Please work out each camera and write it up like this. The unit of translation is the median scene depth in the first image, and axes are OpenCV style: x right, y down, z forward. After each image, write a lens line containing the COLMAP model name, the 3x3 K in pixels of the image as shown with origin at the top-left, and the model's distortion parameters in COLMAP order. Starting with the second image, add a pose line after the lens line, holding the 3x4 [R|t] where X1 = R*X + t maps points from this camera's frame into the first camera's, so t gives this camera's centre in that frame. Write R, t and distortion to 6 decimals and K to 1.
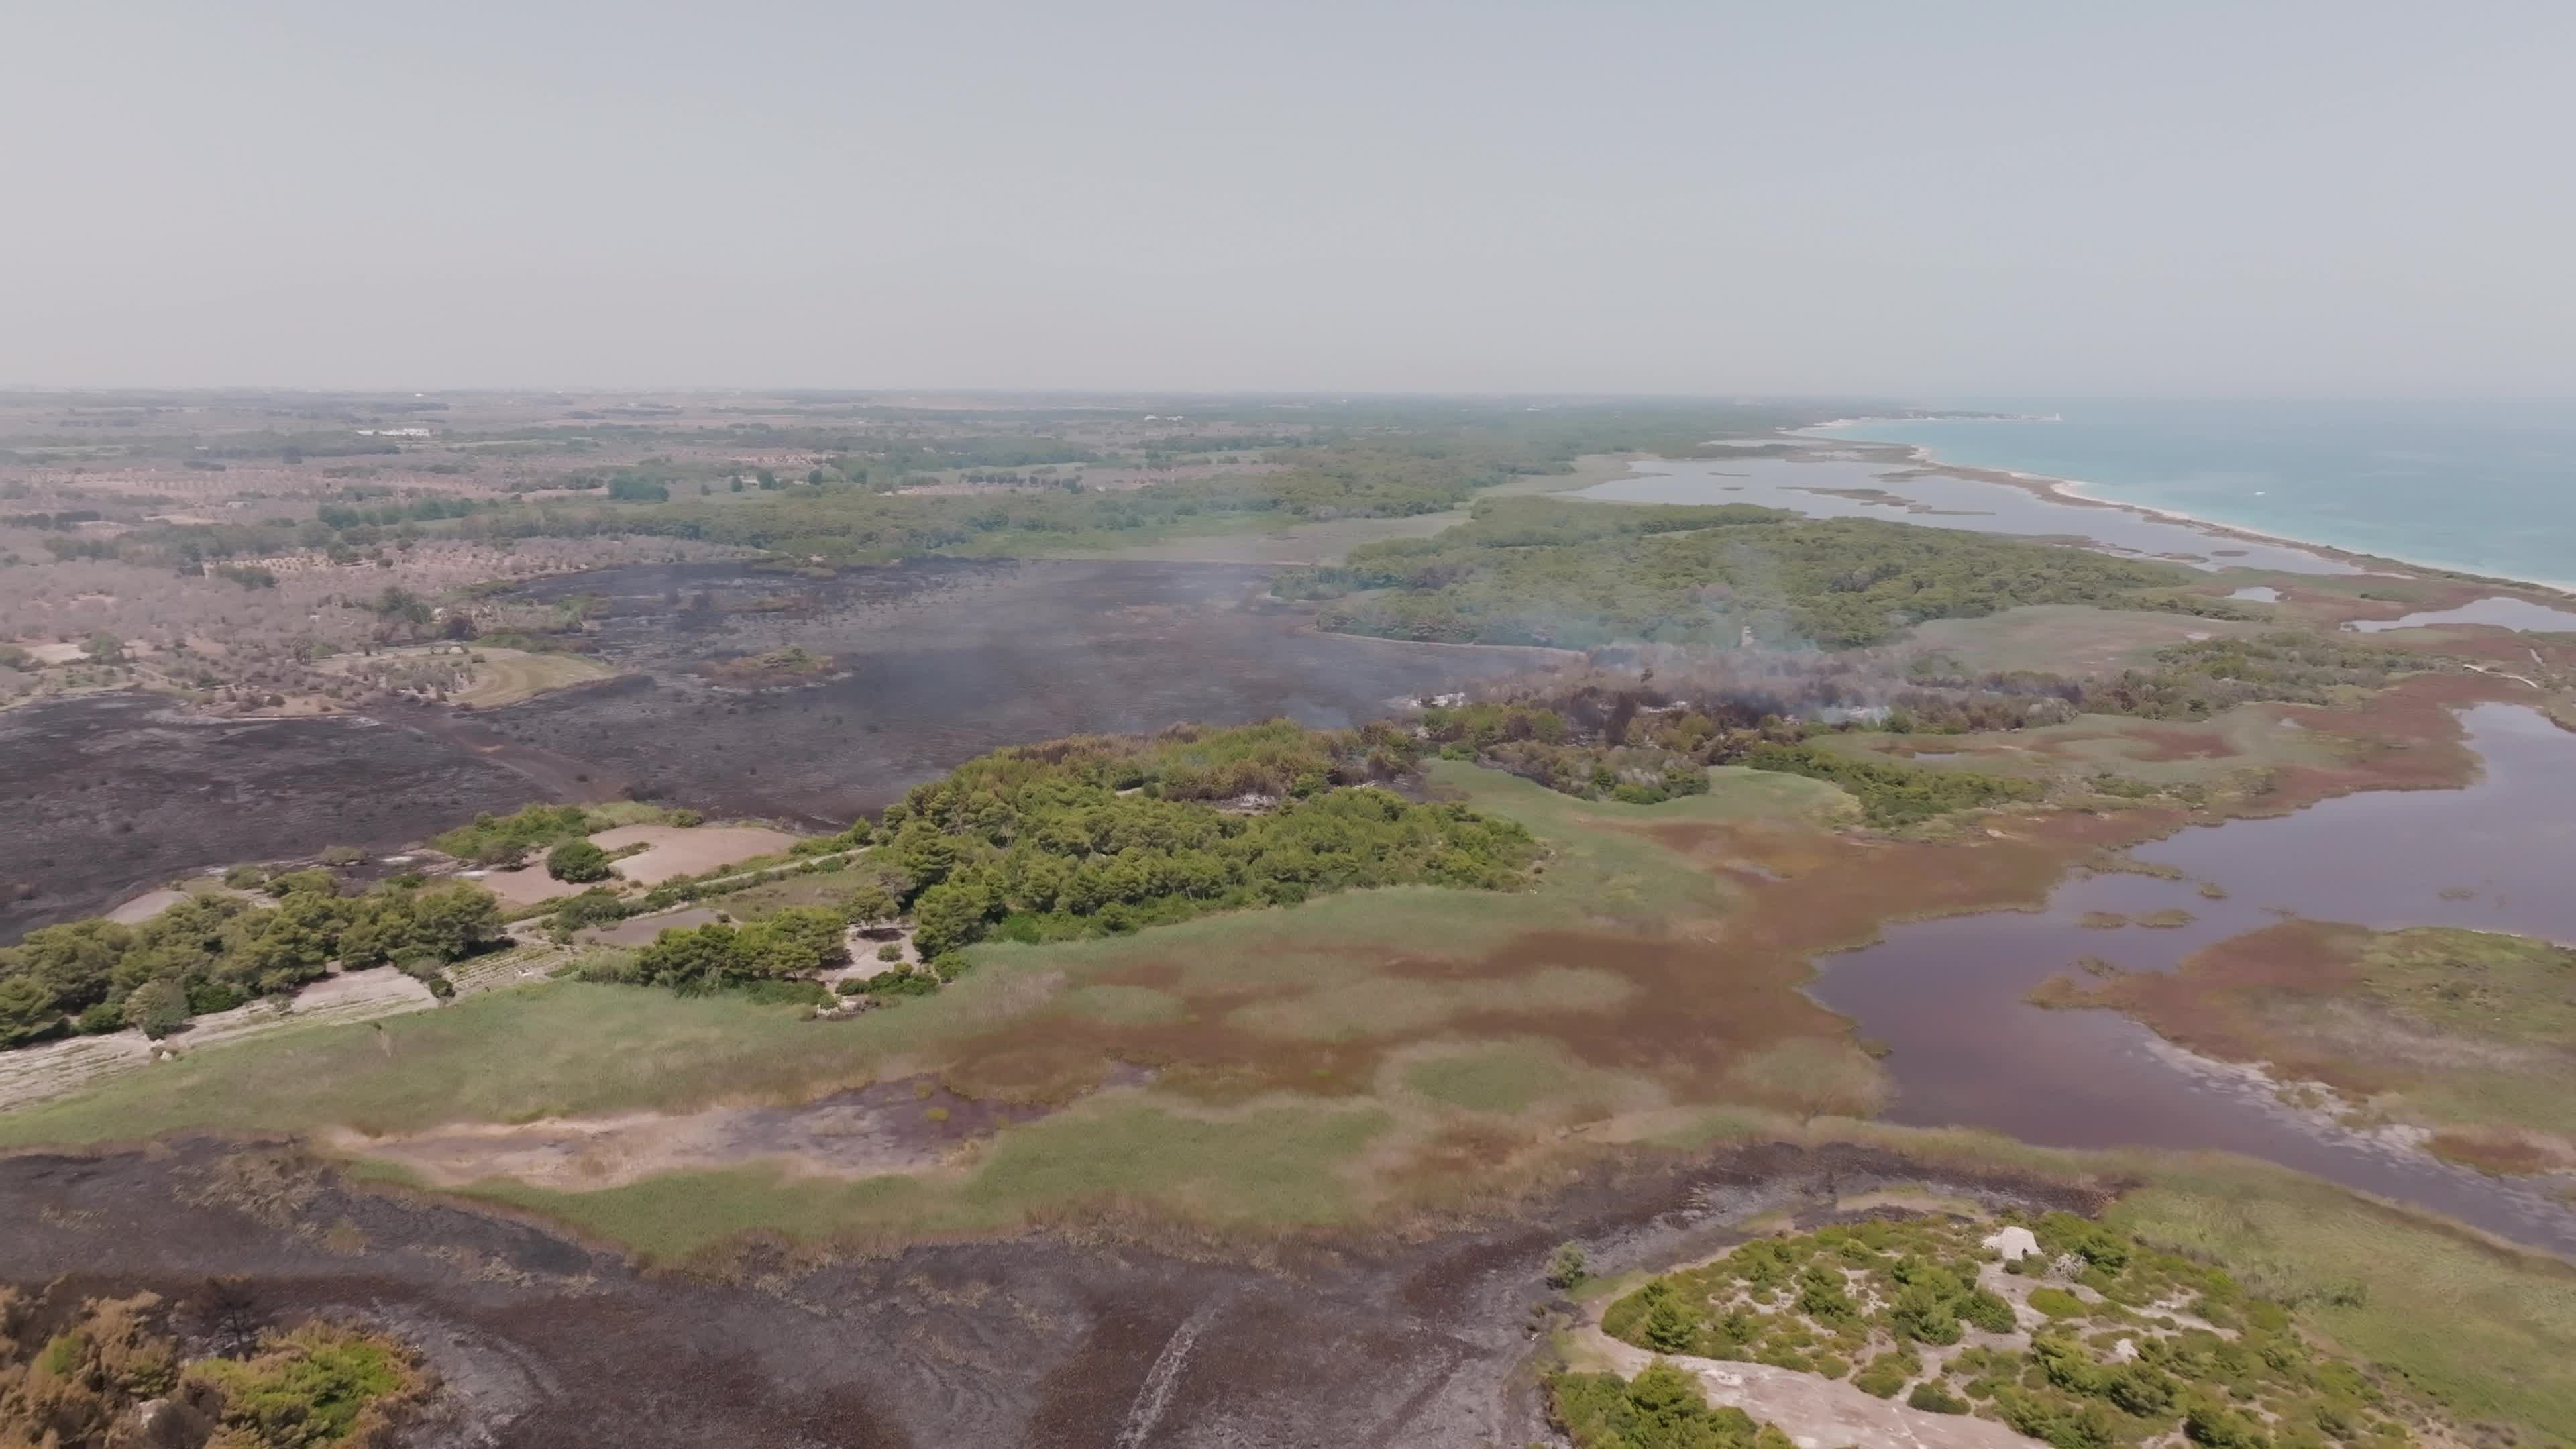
lens RADIAL K [[1808.8, 0, 1289.0], [0, 1808.8, 729.7], [0, 0, 1]] dist [0.001700, 0.010476]
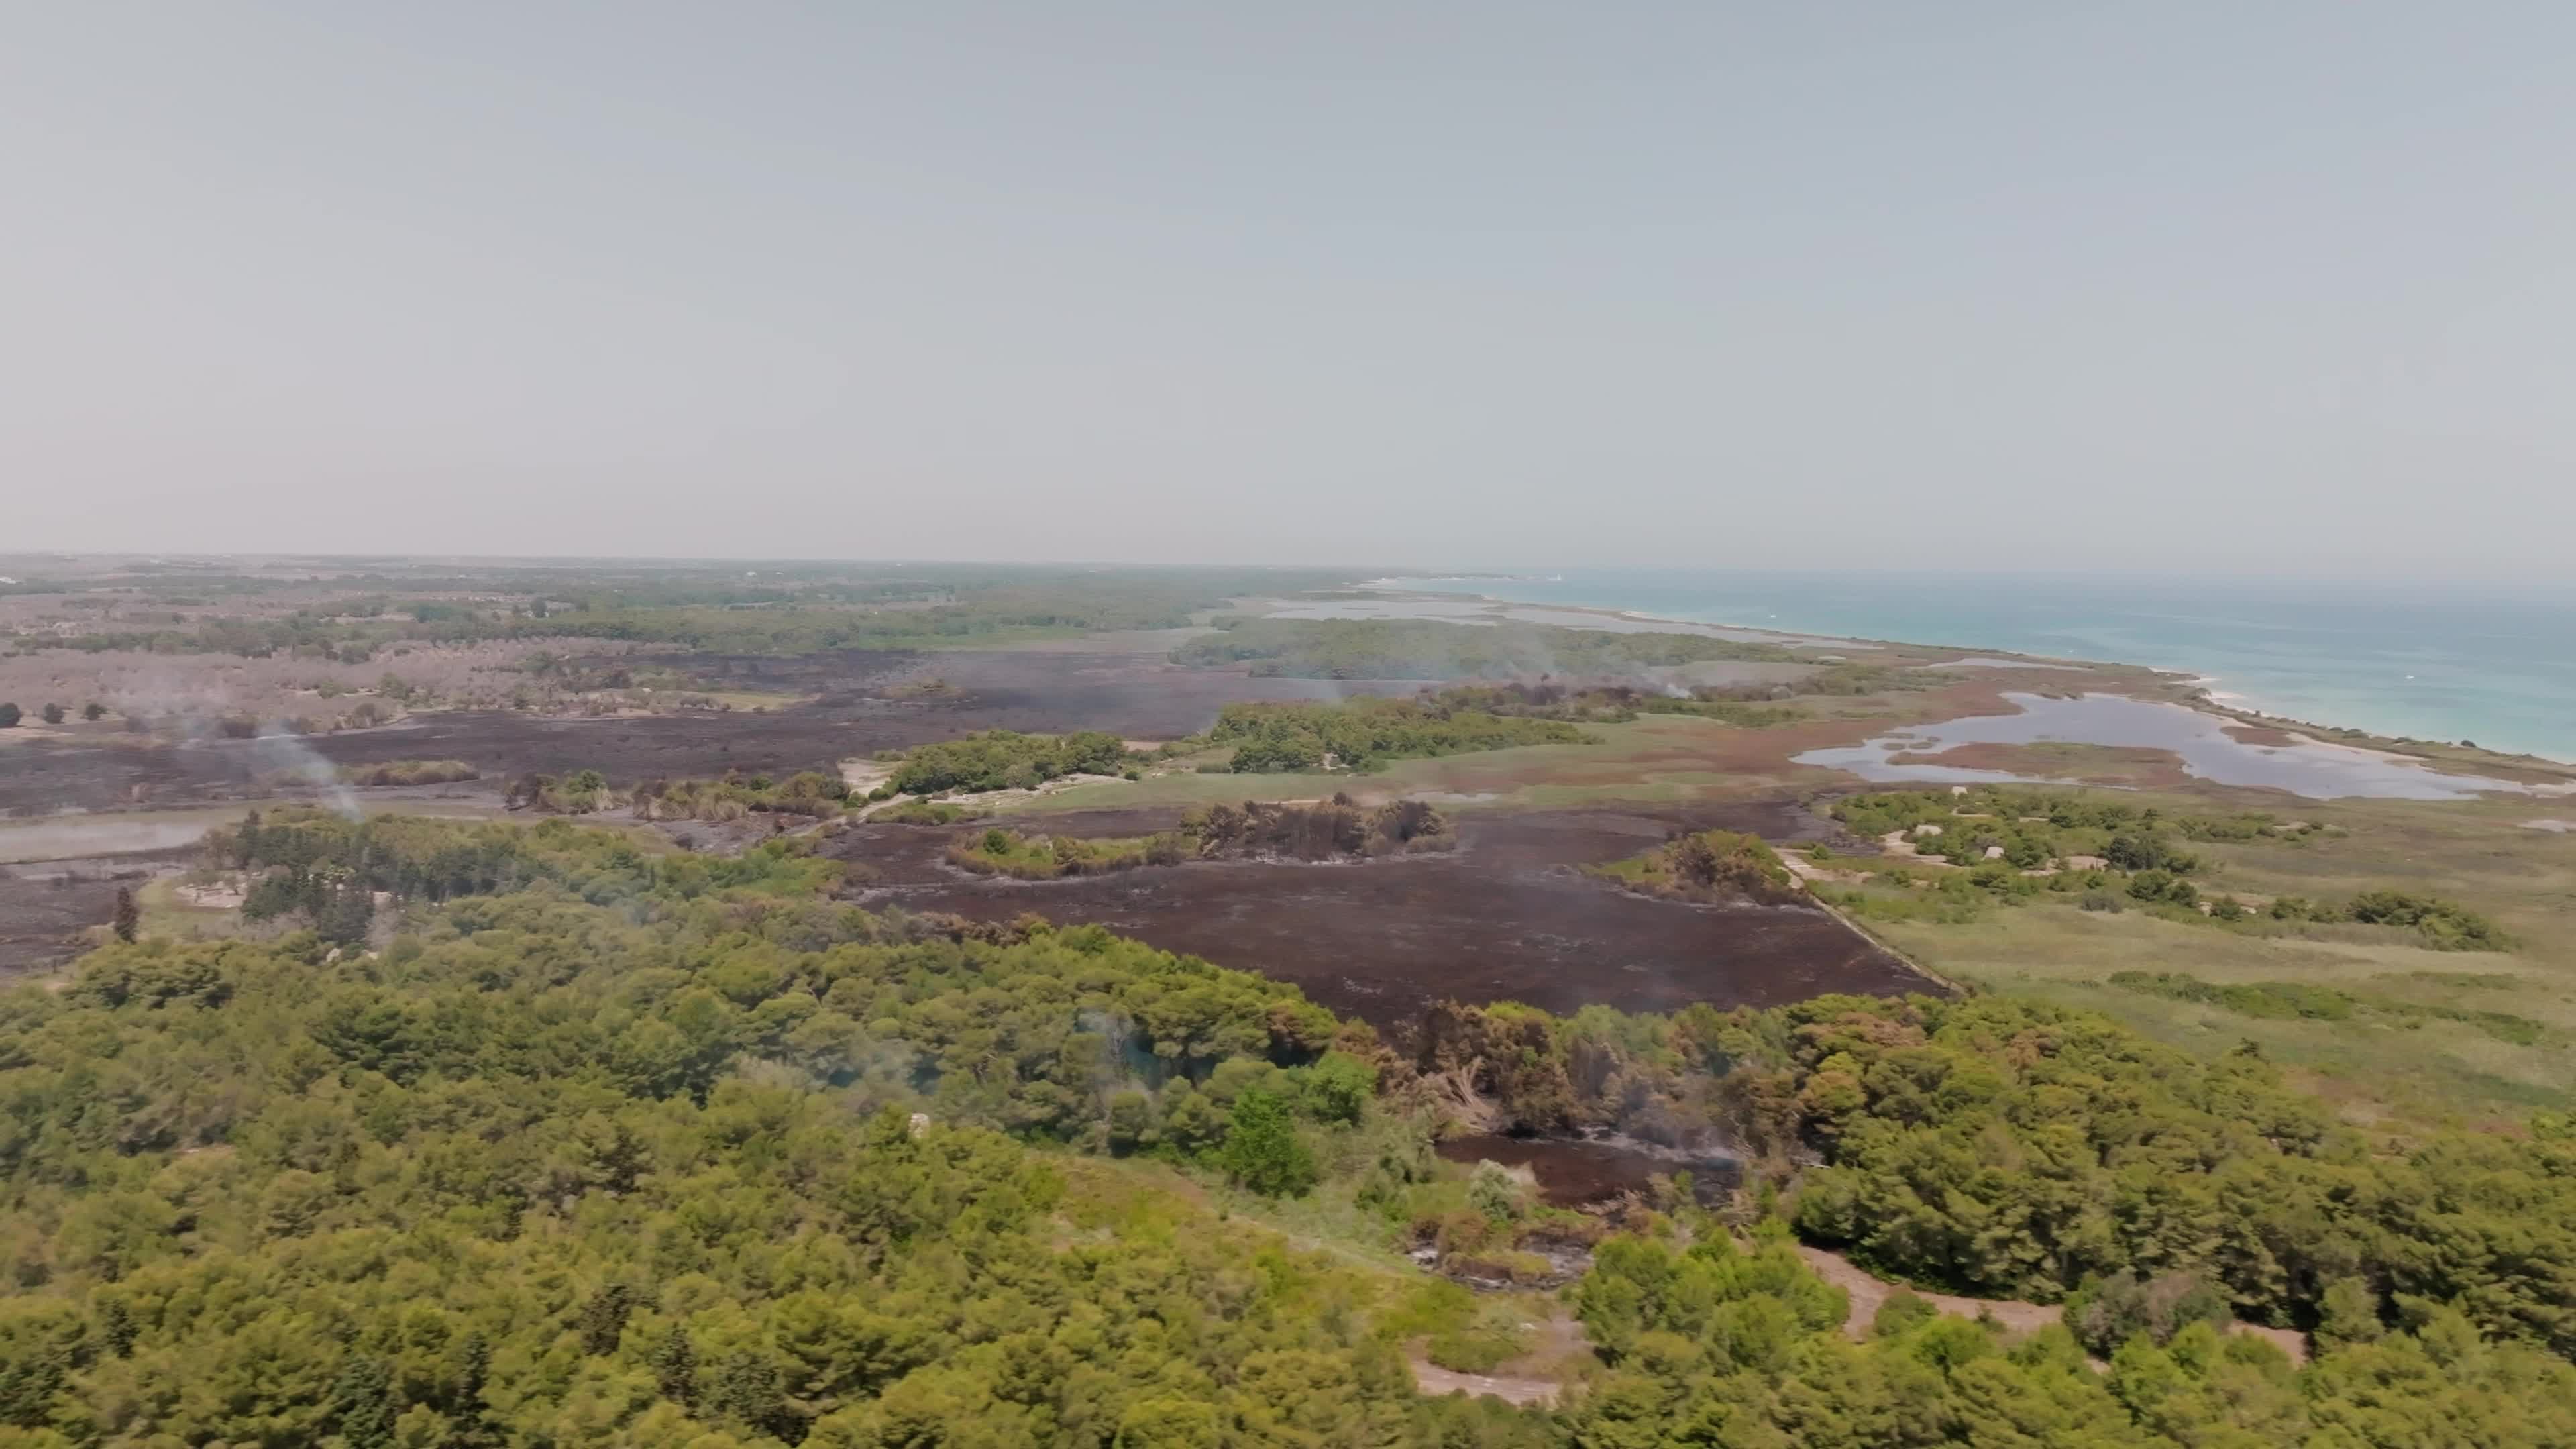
lens RADIAL K [[1808.8, 0, 1283.7], [0, 1808.8, 734.6], [0, 0, 1]] dist [0.001700, 0.010476]
pose [[0.964863, -0.022028, 0.261827, -0.519352], [0.045406, 0.995467, -0.083574, 0.169495], [-0.258799, 0.092526, 0.961489, -0.526506]]
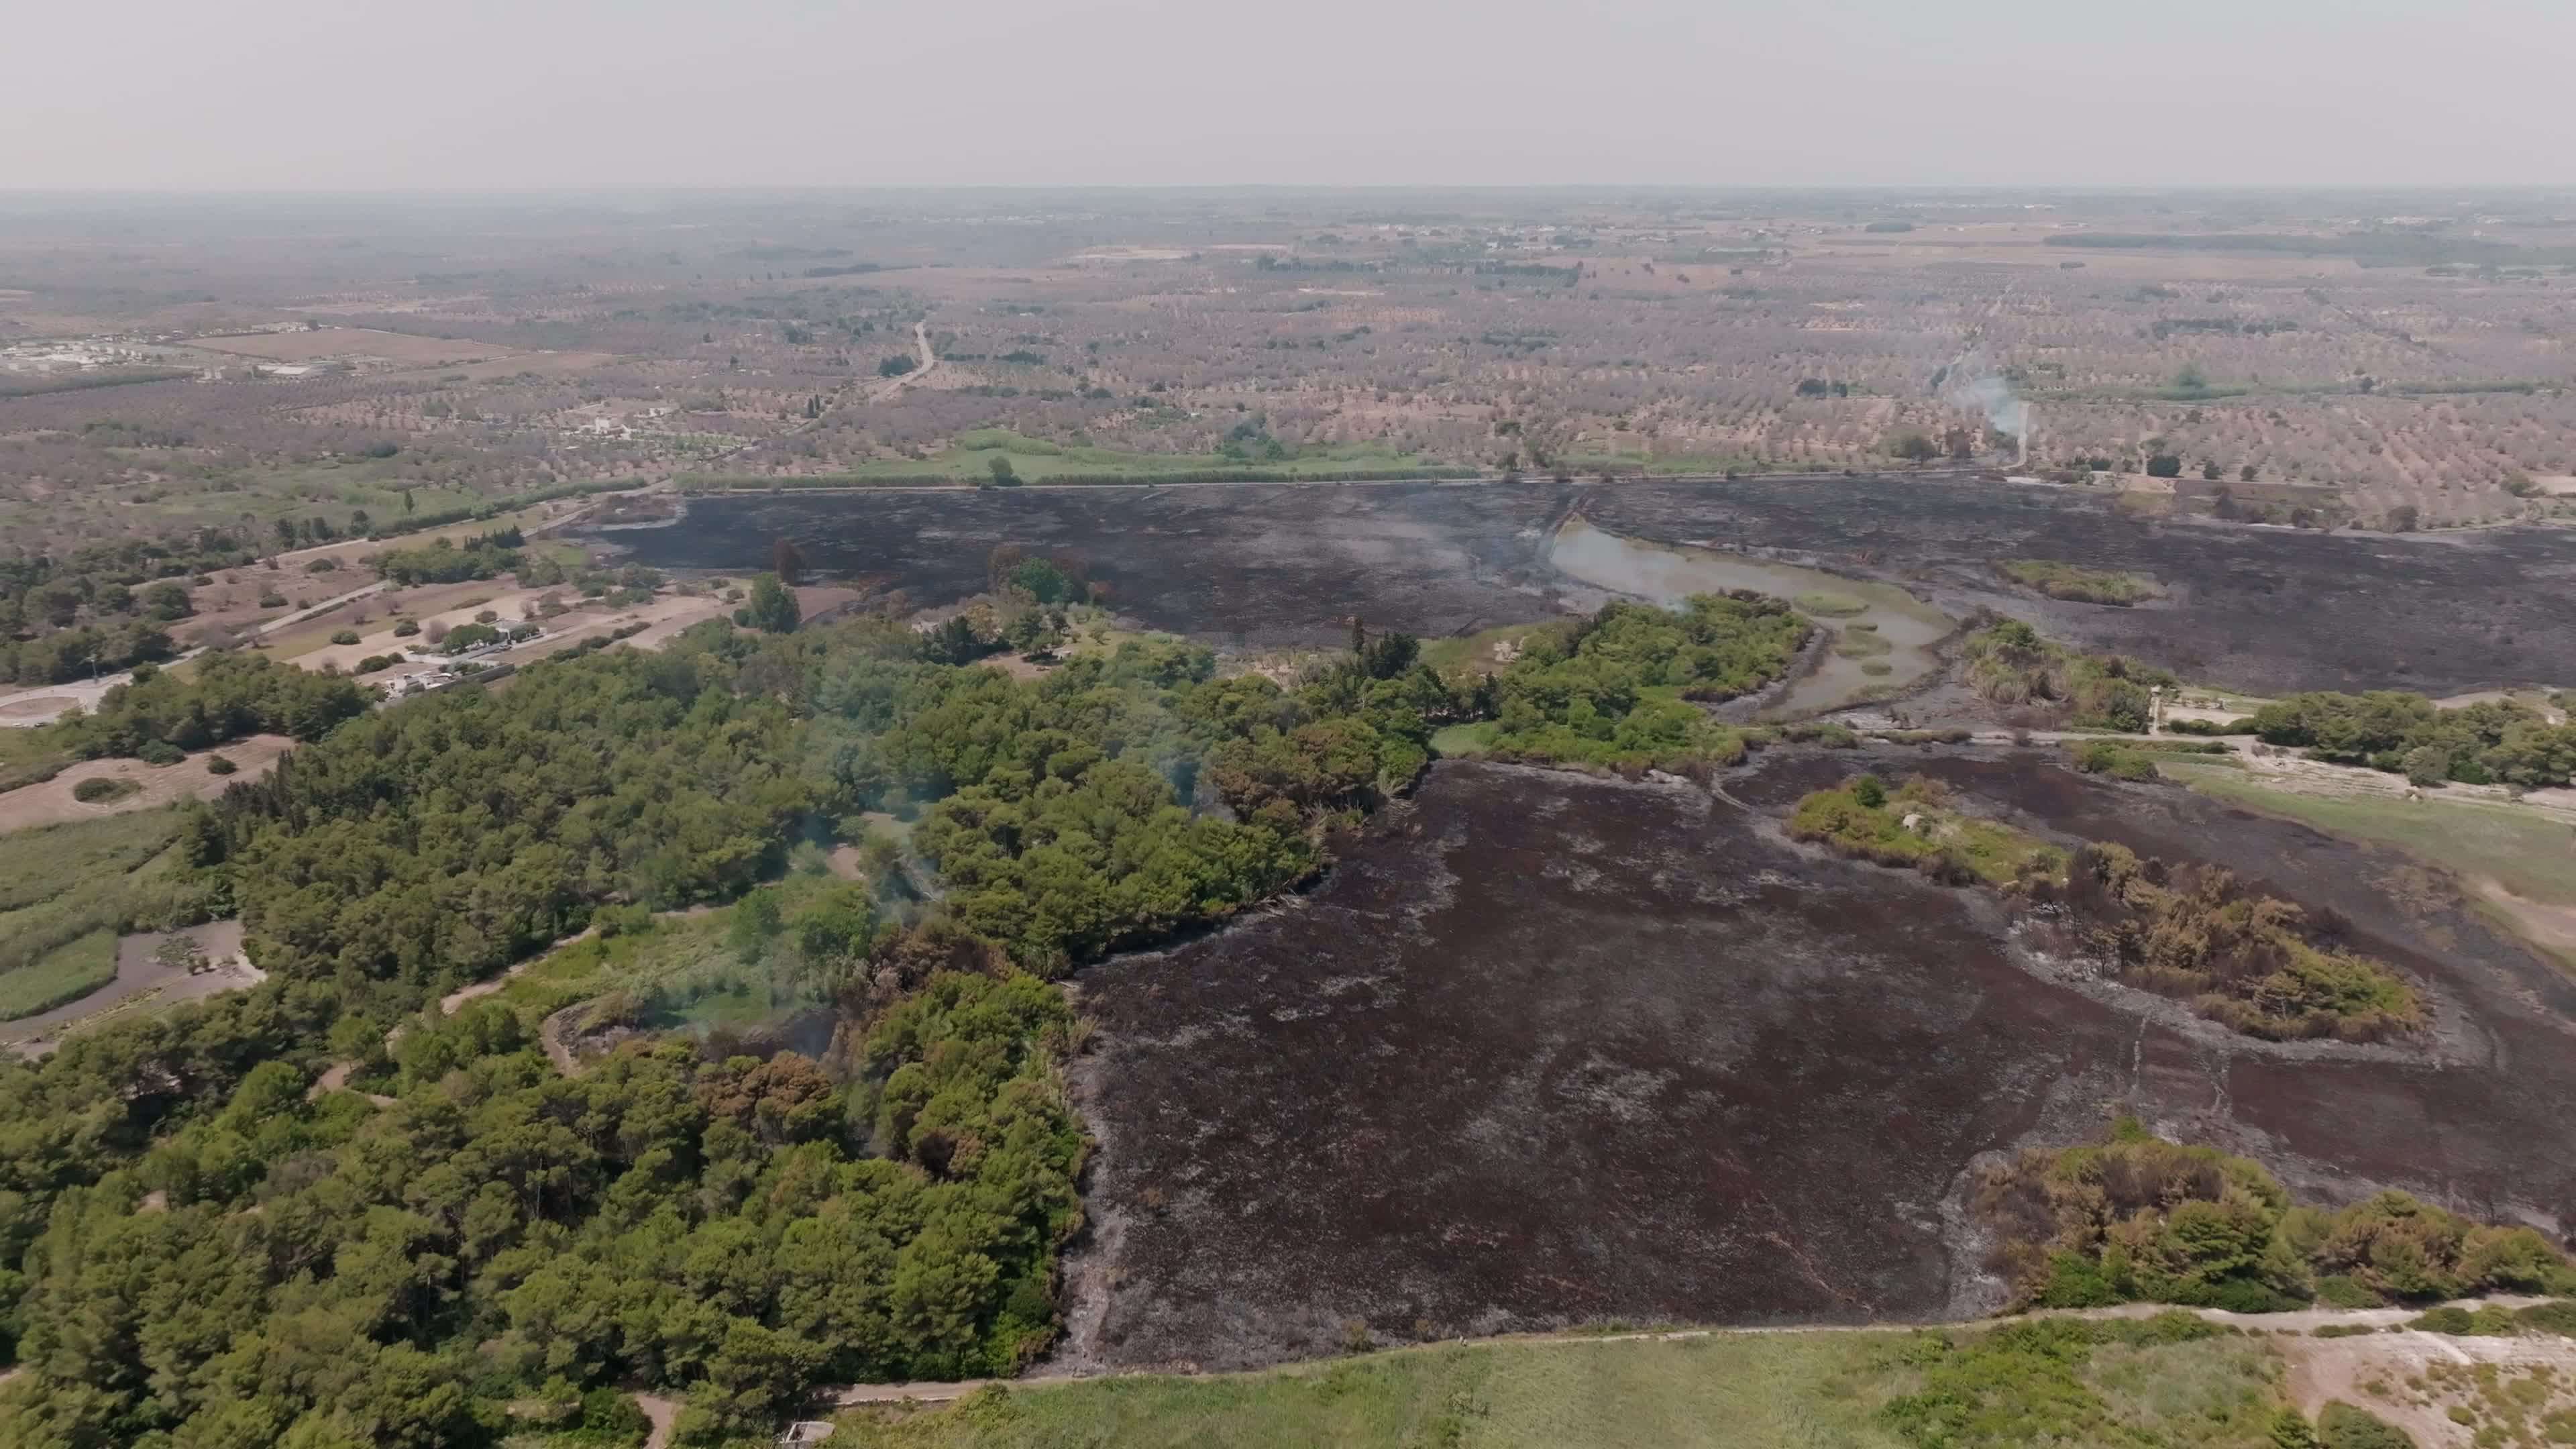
lens RADIAL K [[1808.8, 0, 1282.5], [0, 1808.8, 727.0], [0, 0, 1]] dist [0.001700, 0.010476]
pose [[0.304667, 0.271155, -0.913046, 0.216699], [-0.174561, 0.958279, 0.226340, -0.020498], [0.936326, 0.090424, 0.339289, -0.167959]]
